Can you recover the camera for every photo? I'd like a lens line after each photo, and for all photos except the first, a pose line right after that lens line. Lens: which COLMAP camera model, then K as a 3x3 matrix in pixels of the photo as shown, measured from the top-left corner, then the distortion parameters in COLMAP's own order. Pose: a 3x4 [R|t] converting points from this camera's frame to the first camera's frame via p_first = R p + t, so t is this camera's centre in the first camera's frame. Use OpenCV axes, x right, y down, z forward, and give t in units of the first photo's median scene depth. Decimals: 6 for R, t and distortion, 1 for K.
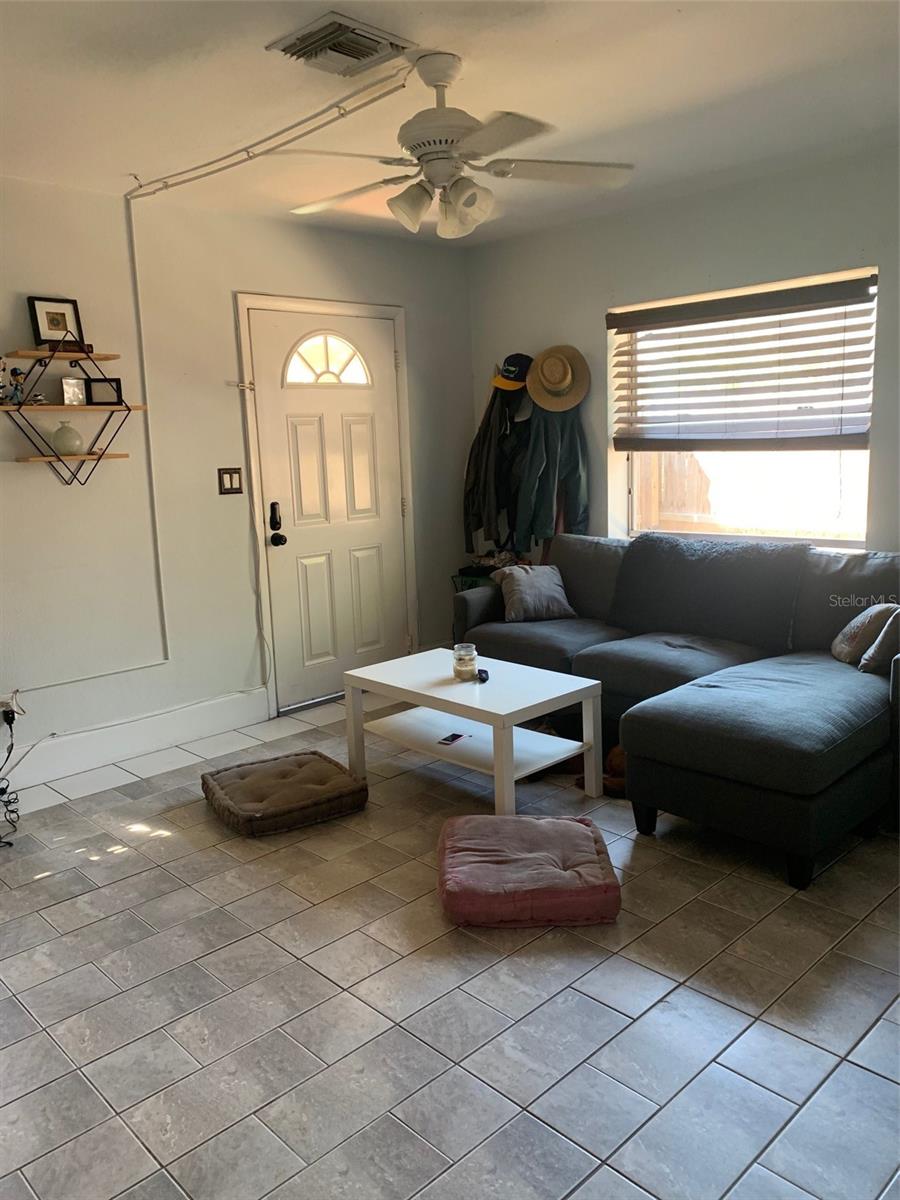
lens RADIAL K [[913.4, 0, 450.0], [0, 913.4, 600.0], [0, 0, 1]] dist [0.044702, -0.002895]
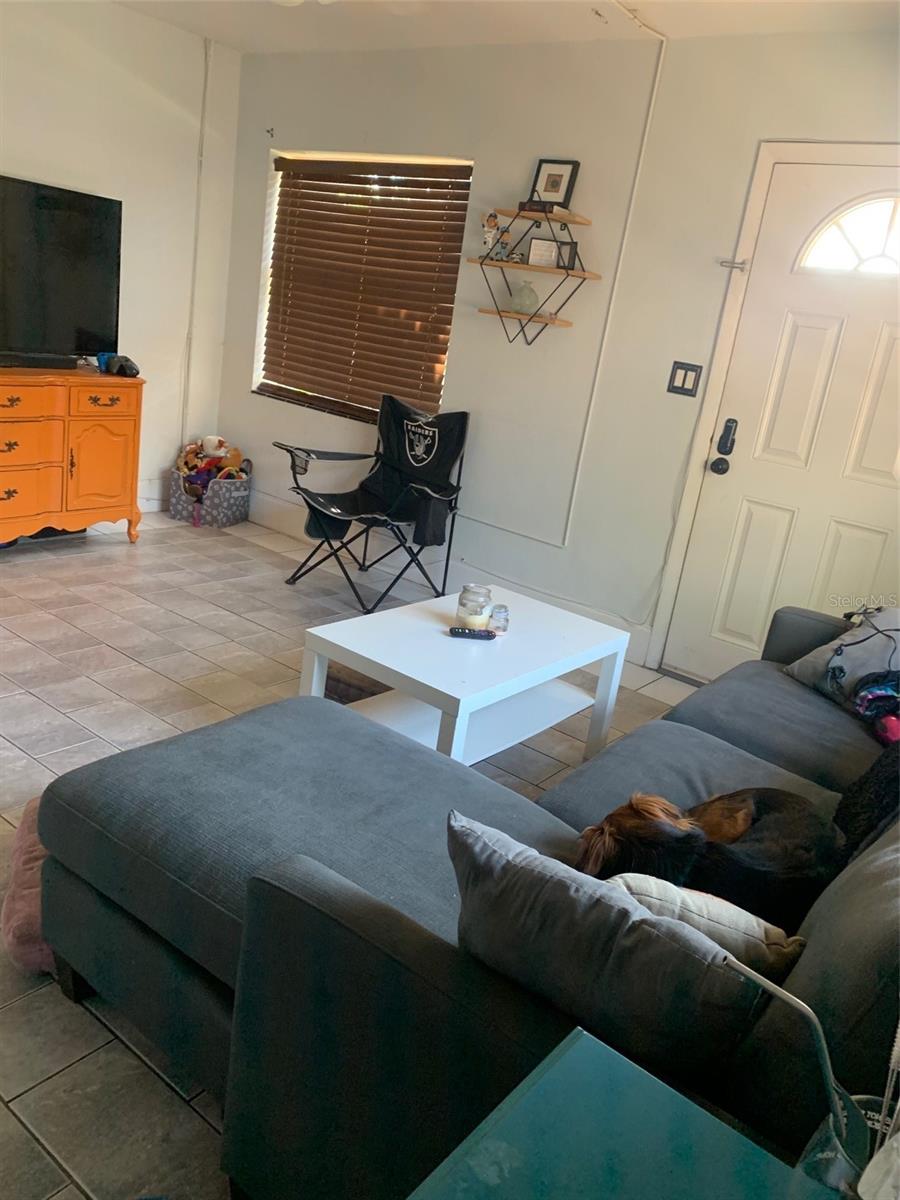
lens RADIAL K [[942.4, 0, 486.5], [0, 942.4, 598.1], [0, 0, 1]] dist [0.032789, -0.003157]
pose [[0.159085, 0.346684, -0.924393, 0.605117], [-0.328138, 0.901654, 0.281684, -0.133873], [0.931138, 0.258517, 0.257200, 0.663699]]
